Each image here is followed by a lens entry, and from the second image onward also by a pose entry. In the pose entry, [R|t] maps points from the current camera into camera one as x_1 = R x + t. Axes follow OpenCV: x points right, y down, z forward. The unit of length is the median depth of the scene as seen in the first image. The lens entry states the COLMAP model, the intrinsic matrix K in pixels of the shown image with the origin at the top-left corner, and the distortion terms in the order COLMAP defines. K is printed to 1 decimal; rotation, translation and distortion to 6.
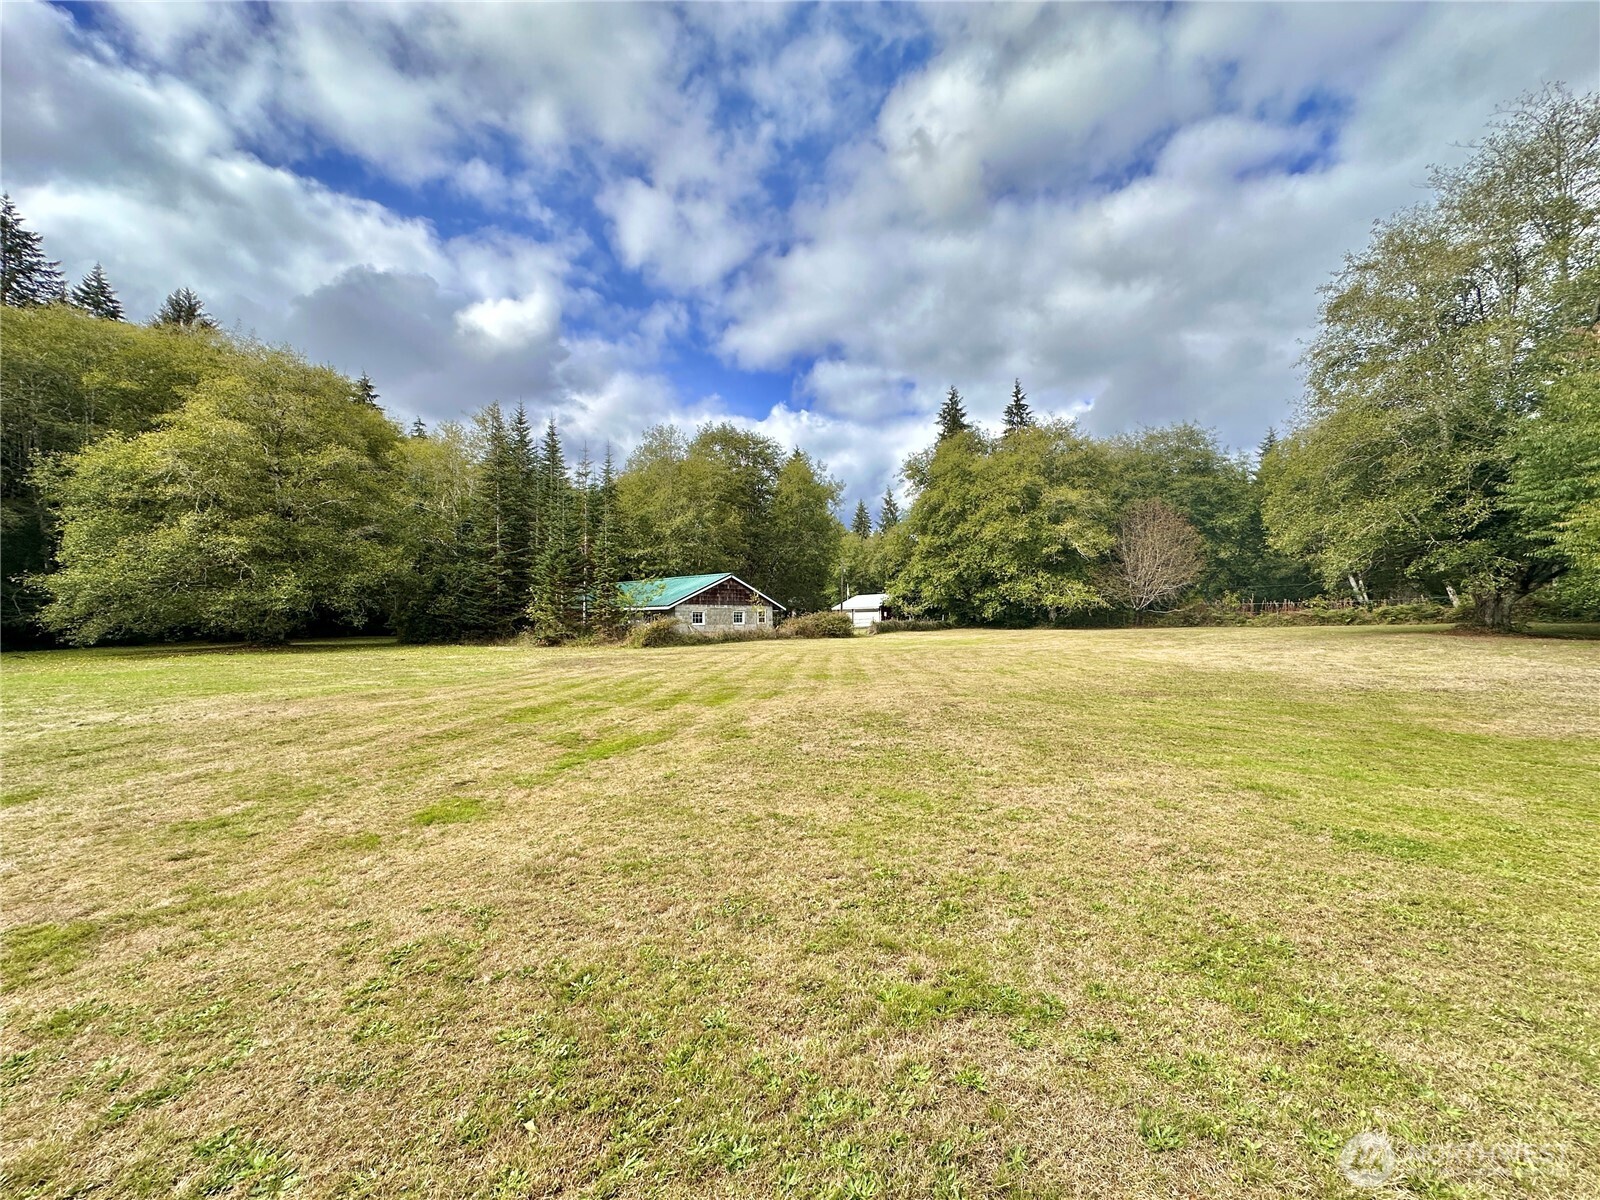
lens RADIAL K [[637.2, 0, 800.0], [0, 637.2, 600.0], [0, 0, 1]] dist [-0.001110, 0.000747]
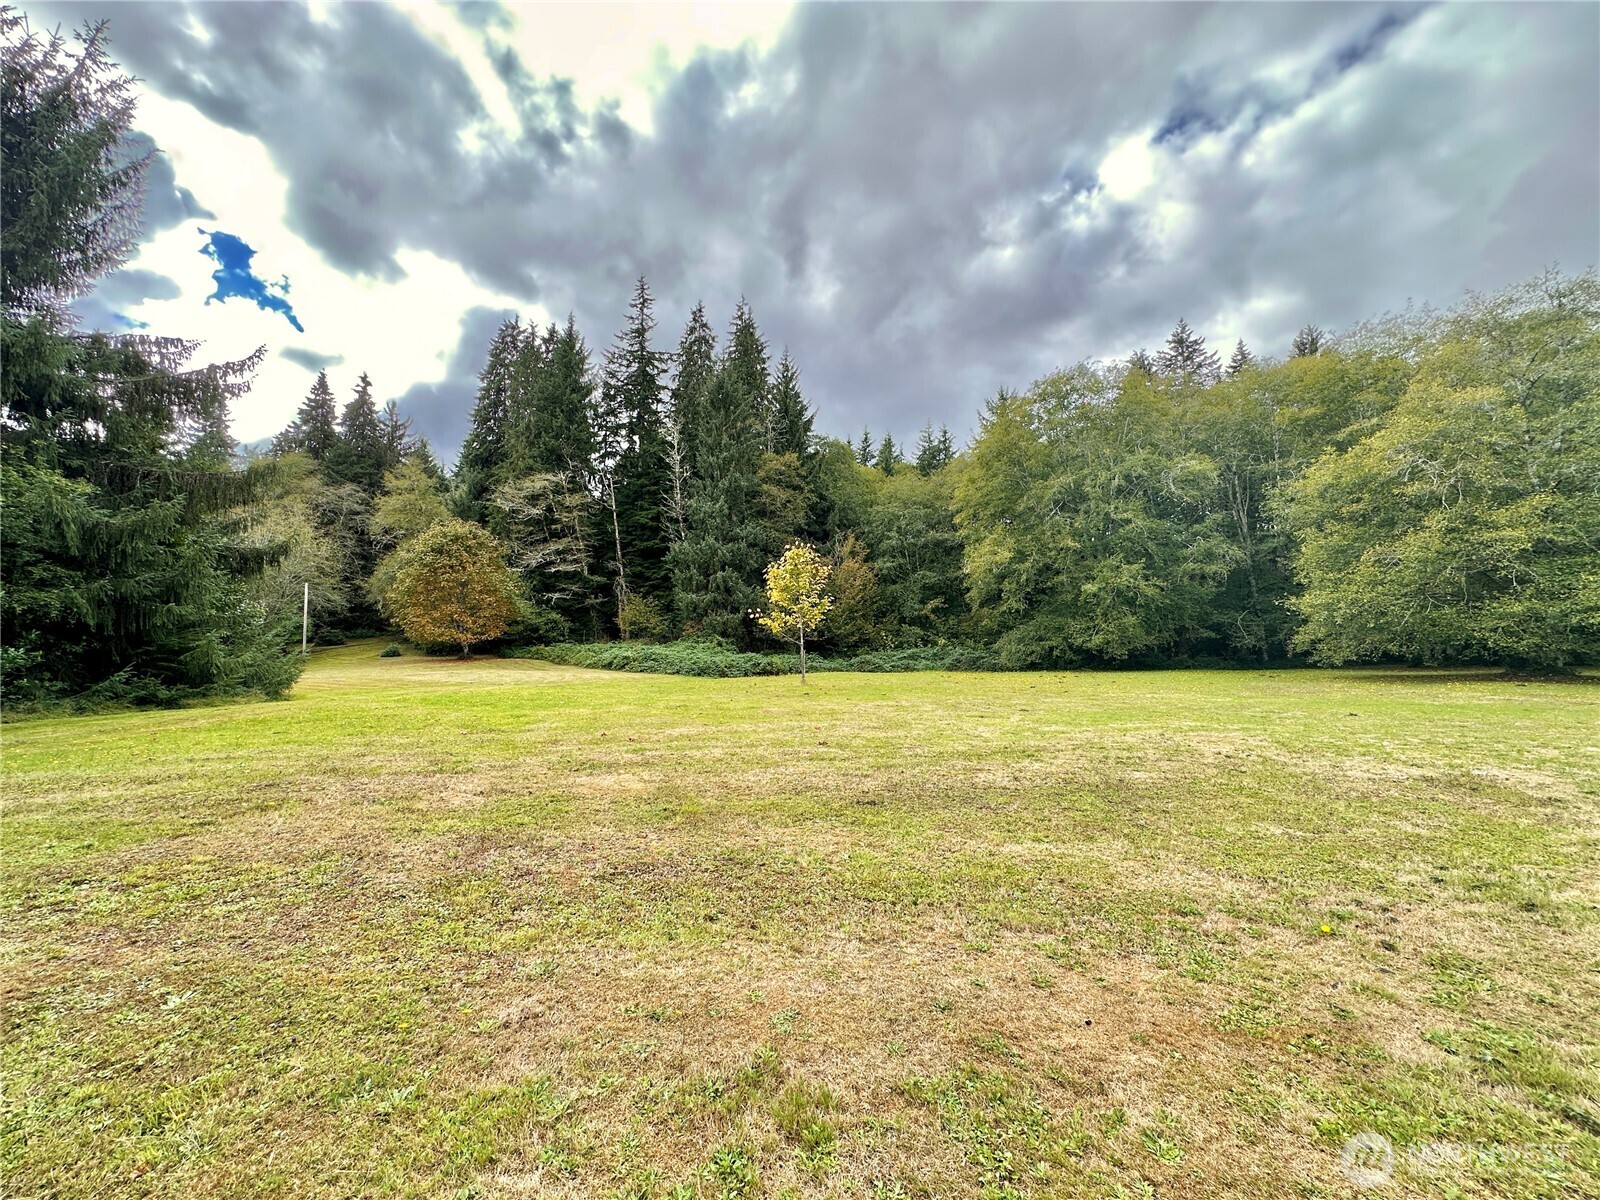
lens RADIAL K [[637.2, 0, 800.0], [0, 637.2, 600.0], [0, 0, 1]] dist [-0.001110, 0.000747]
pose [[0.145591, -0.072042, -0.986718, -0.266279], [0.031363, 0.997180, -0.068178, 0.009764], [0.988848, -0.021020, 0.147440, 0.052448]]
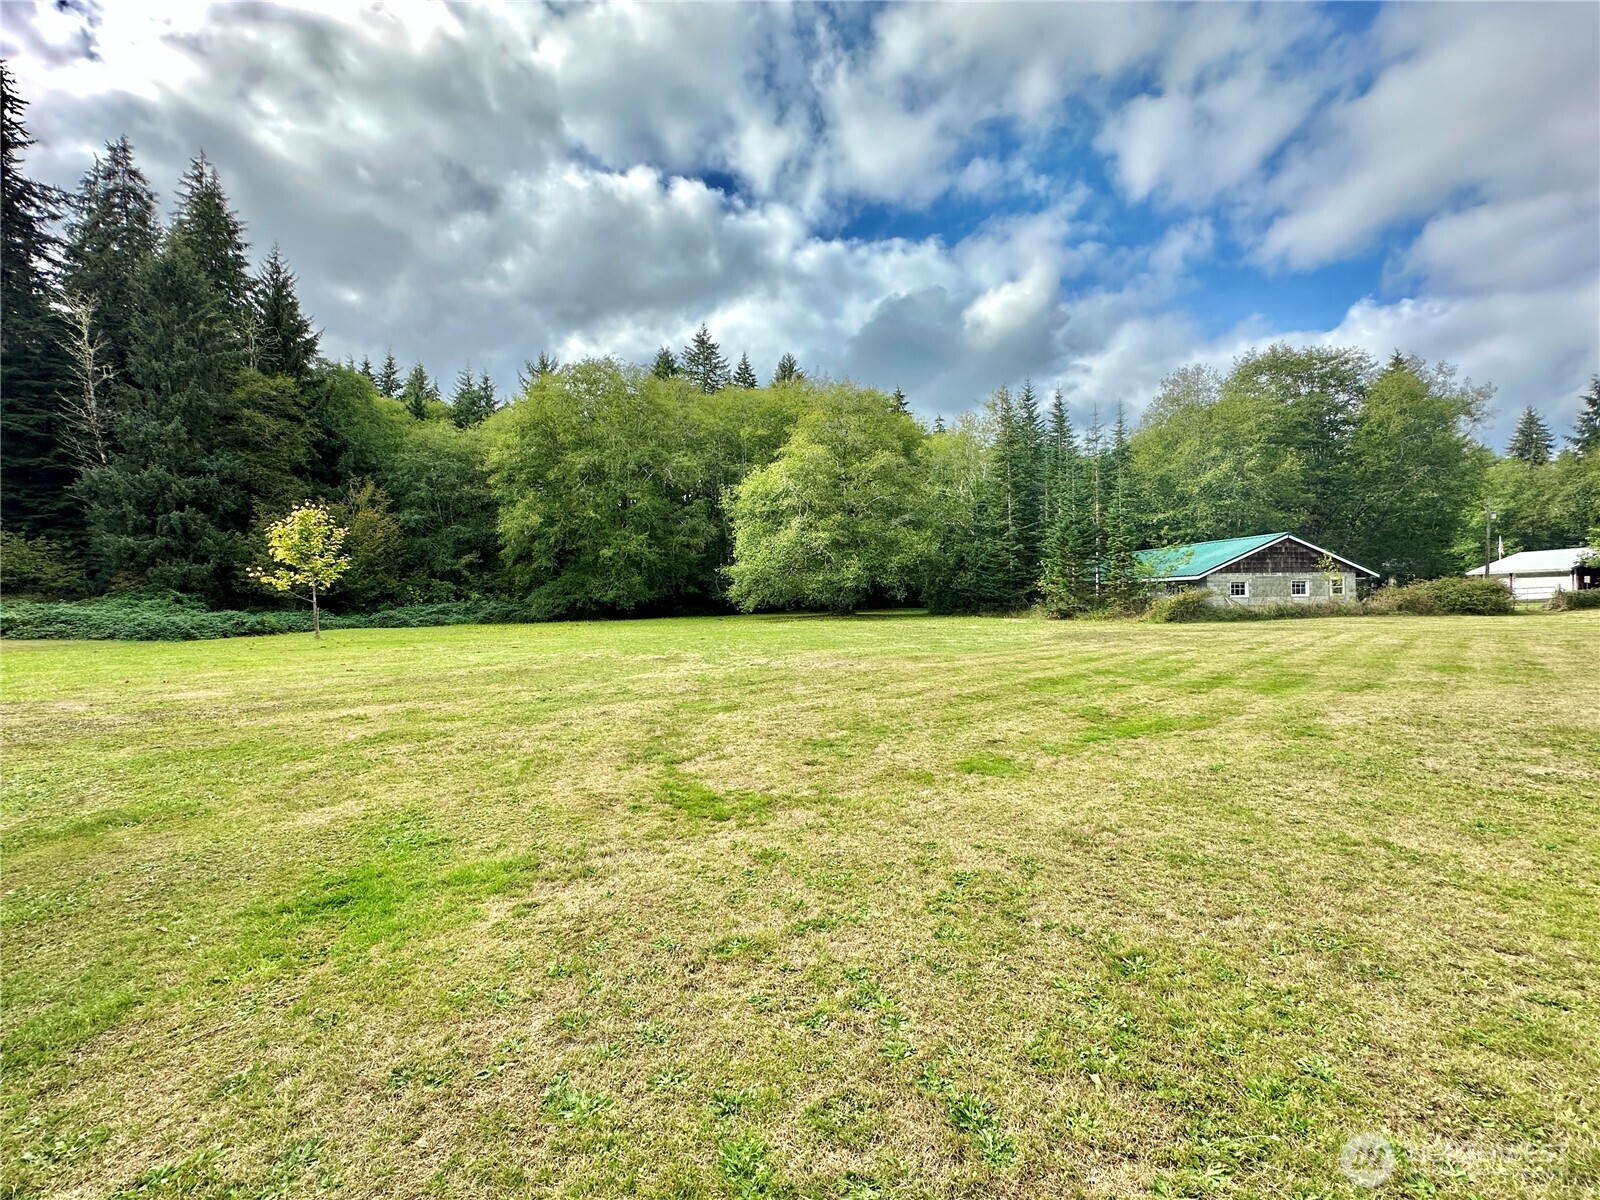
lens RADIAL K [[638.8, 0, 799.9], [0, 638.8, 597.9], [0, 0, 1]] dist [-0.002011, 0.000235]
pose [[0.730443, -0.004164, -0.682961, -0.011657], [0.029572, 0.999236, 0.025535, 0.002084], [0.682333, -0.038848, 0.730009, -0.007500]]
